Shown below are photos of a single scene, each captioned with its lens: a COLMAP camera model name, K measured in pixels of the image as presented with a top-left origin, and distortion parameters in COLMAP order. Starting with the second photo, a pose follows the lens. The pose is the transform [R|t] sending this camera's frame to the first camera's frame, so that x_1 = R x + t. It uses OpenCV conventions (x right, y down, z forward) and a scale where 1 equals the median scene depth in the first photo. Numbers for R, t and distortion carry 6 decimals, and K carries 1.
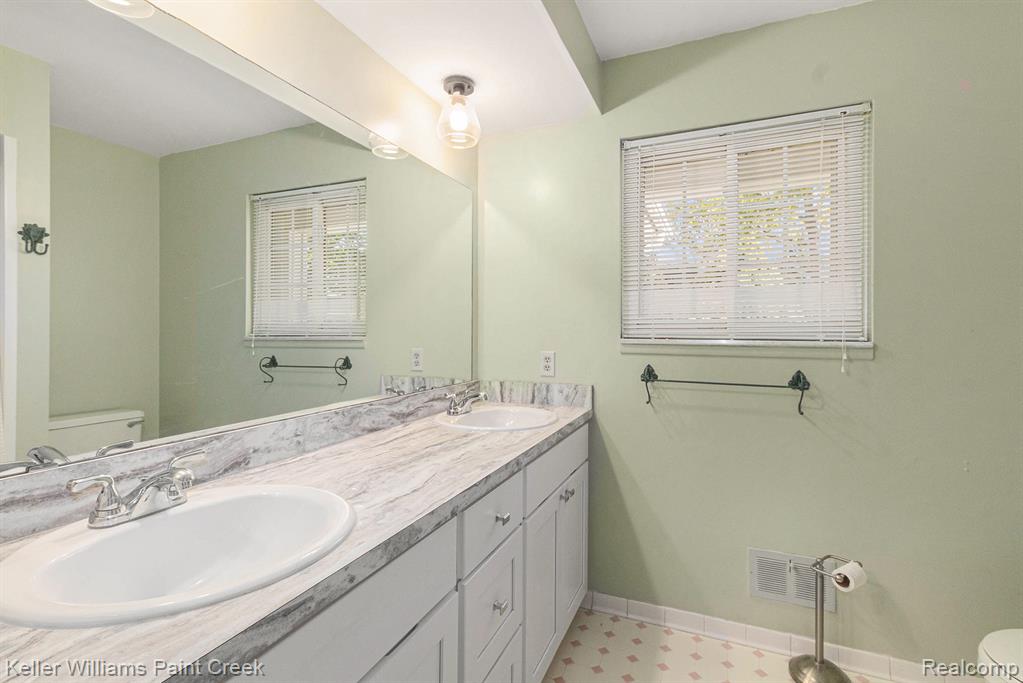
lens RADIAL K [[476.7, 0, 516.9], [0, 476.7, 327.4], [0, 0, 1]] dist [0.005808, 0.000400]
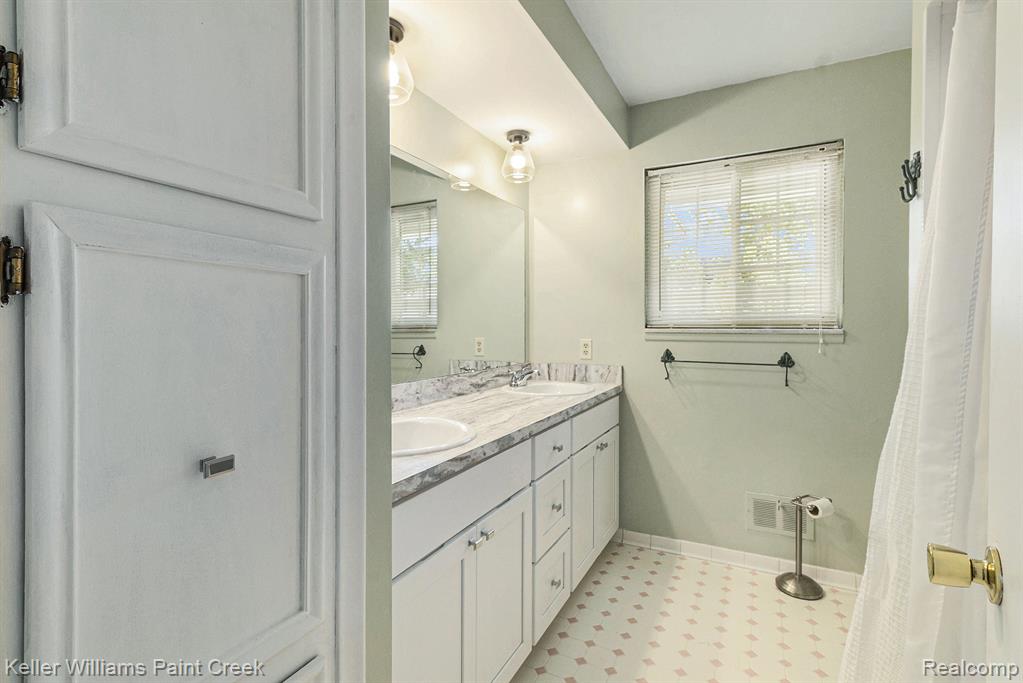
lens RADIAL K [[483.6, 0, 513.5], [0, 483.6, 330.9], [0, 0, 1]] dist [0.004237, 0.000154]
pose [[0.997095, -0.004515, -0.076032, -0.036238], [0.005797, 0.999844, 0.016656, 0.007872], [0.075945, -0.017048, 0.996966, -0.350936]]
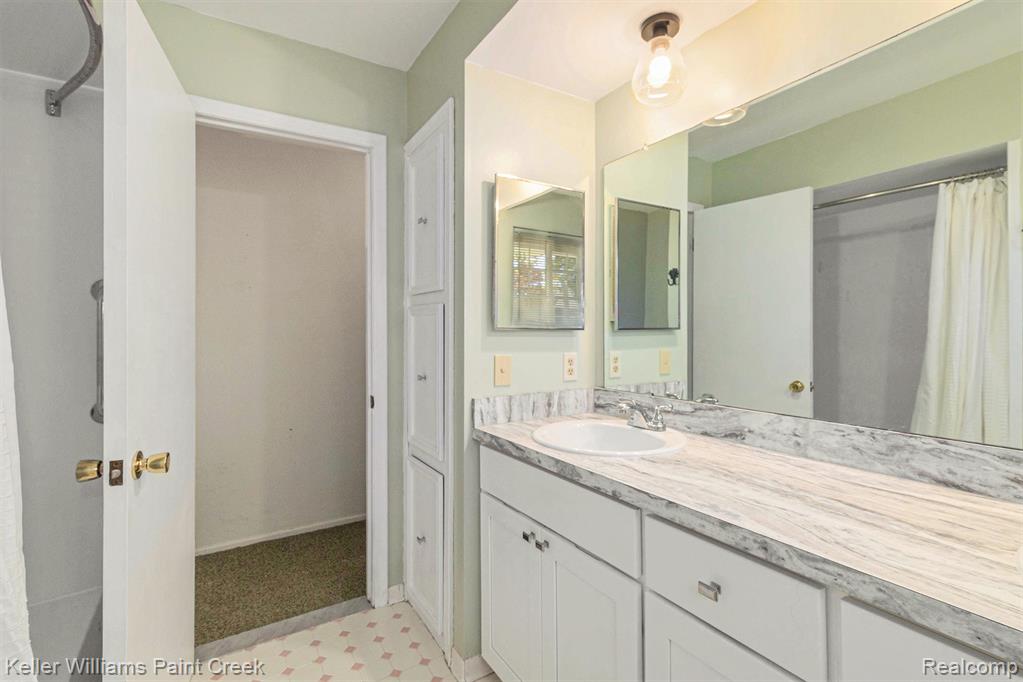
lens RADIAL K [[476.7, 0, 516.9], [0, 476.7, 326.9], [0, 0, 1]] dist [0.005808, 0.000400]
pose [[-0.577347, -0.009554, -0.816443, 0.509377], [0.005686, 0.999860, -0.015721, 0.011246], [0.816479, -0.013719, -0.577212, 0.827651]]
